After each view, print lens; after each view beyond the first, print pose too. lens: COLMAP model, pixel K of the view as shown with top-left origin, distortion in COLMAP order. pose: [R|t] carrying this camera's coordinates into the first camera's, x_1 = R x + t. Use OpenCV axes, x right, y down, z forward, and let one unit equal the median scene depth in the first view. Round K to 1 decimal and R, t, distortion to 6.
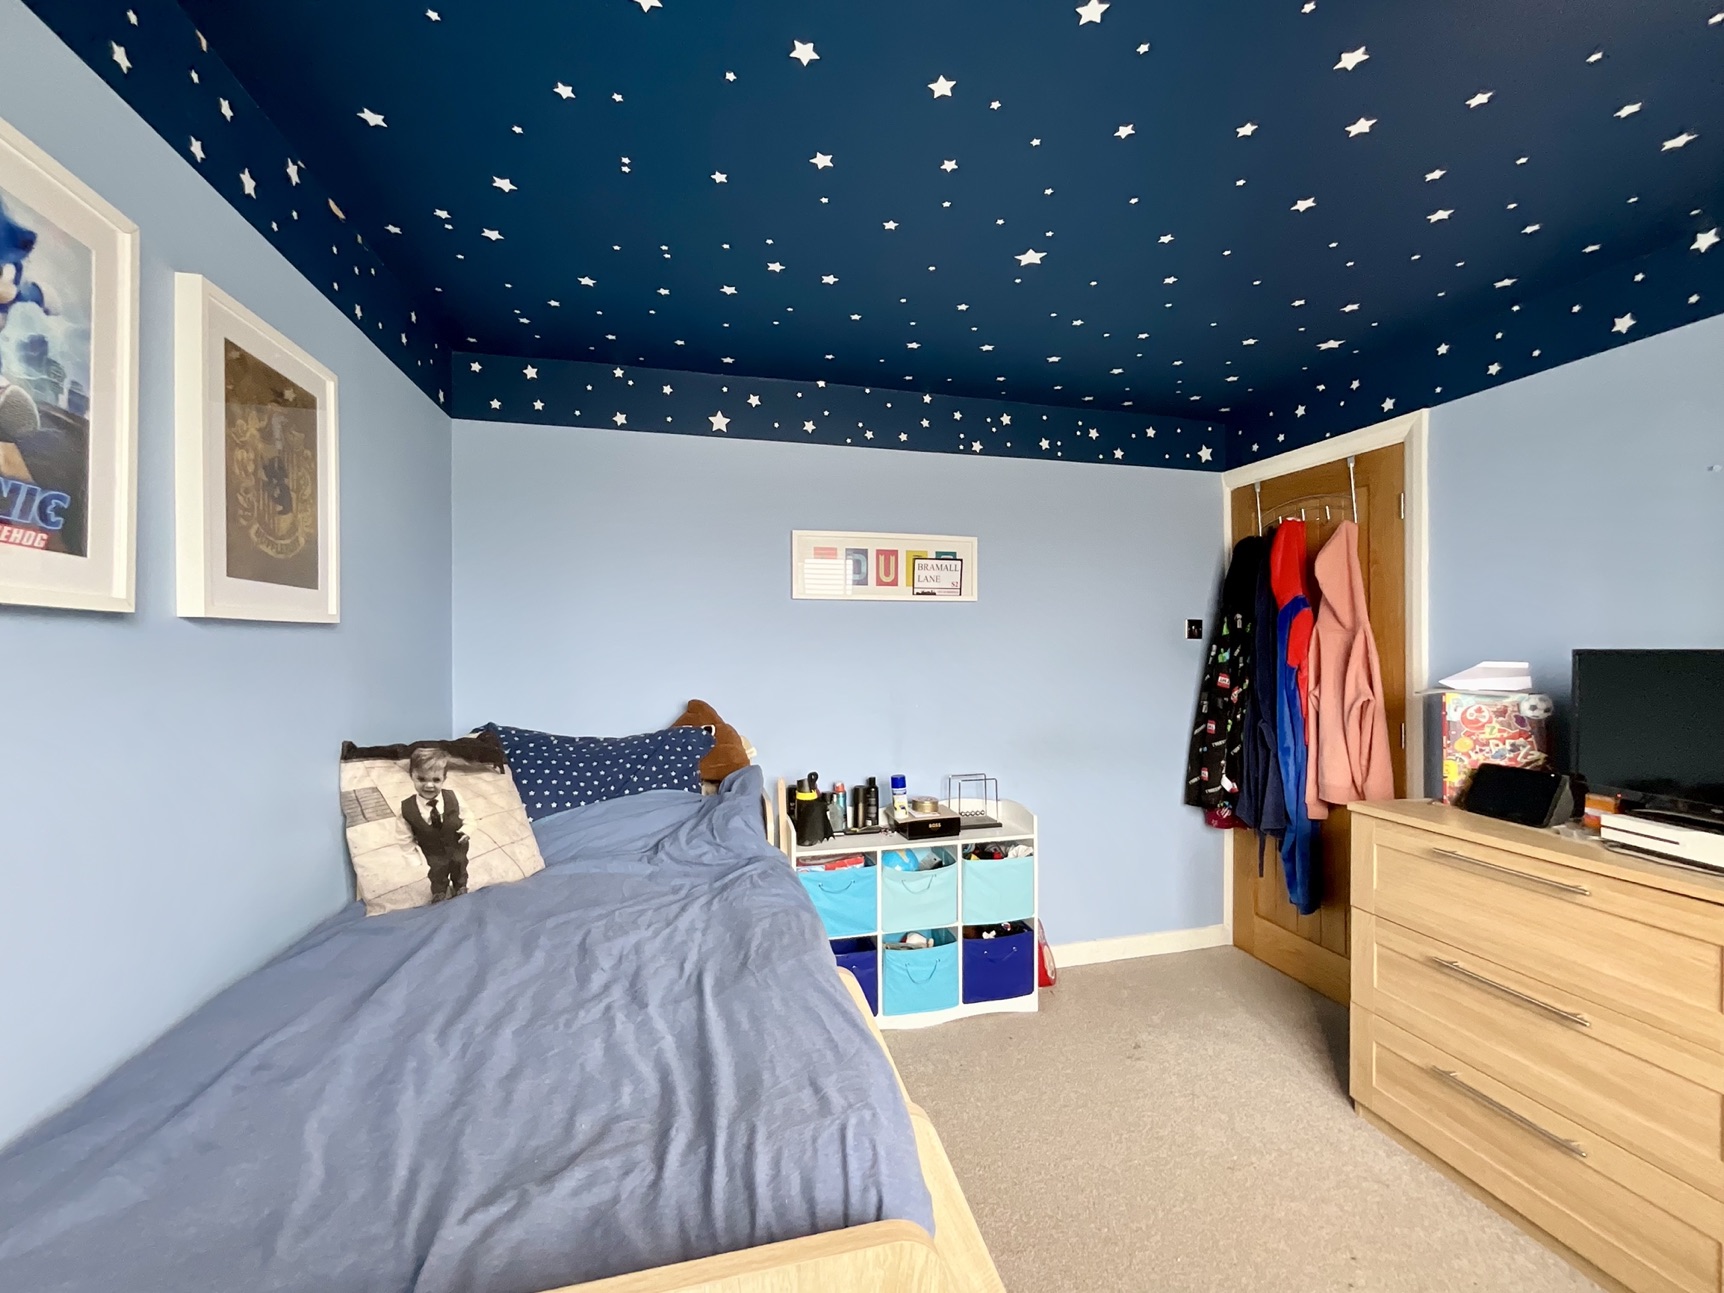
lens RADIAL K [[699.0, 0, 859.0], [0, 699.0, 649.8], [0, 0, 1]] dist [-0.005179, 0.000195]
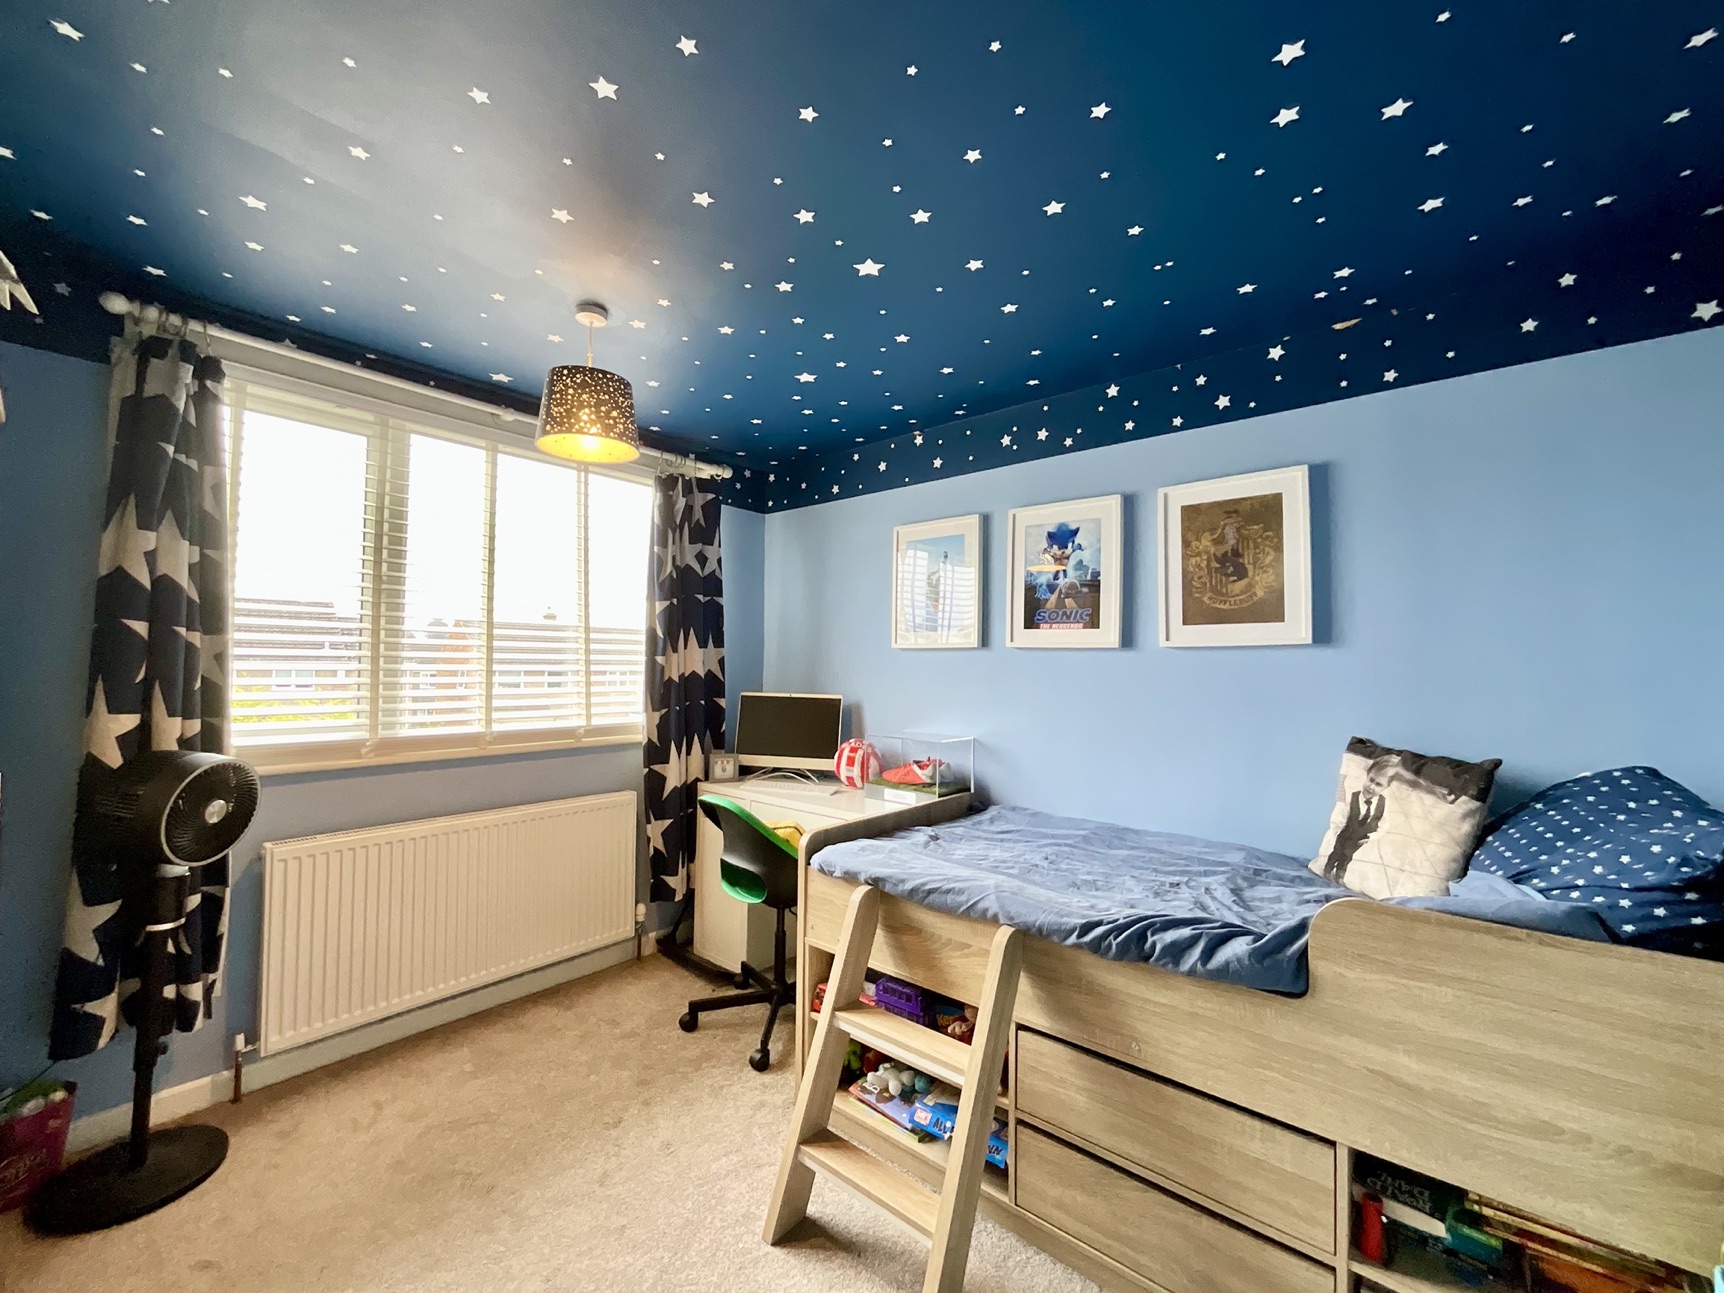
lens RADIAL K [[699.0, 0, 859.0], [0, 699.0, 649.8], [0, 0, 1]] dist [-0.005179, 0.000195]
pose [[-0.813909, -0.019049, -0.580680, 0.912036], [-0.008274, 0.999741, -0.021199, 0.012262], [0.580933, -0.012450, -0.813856, 1.913904]]
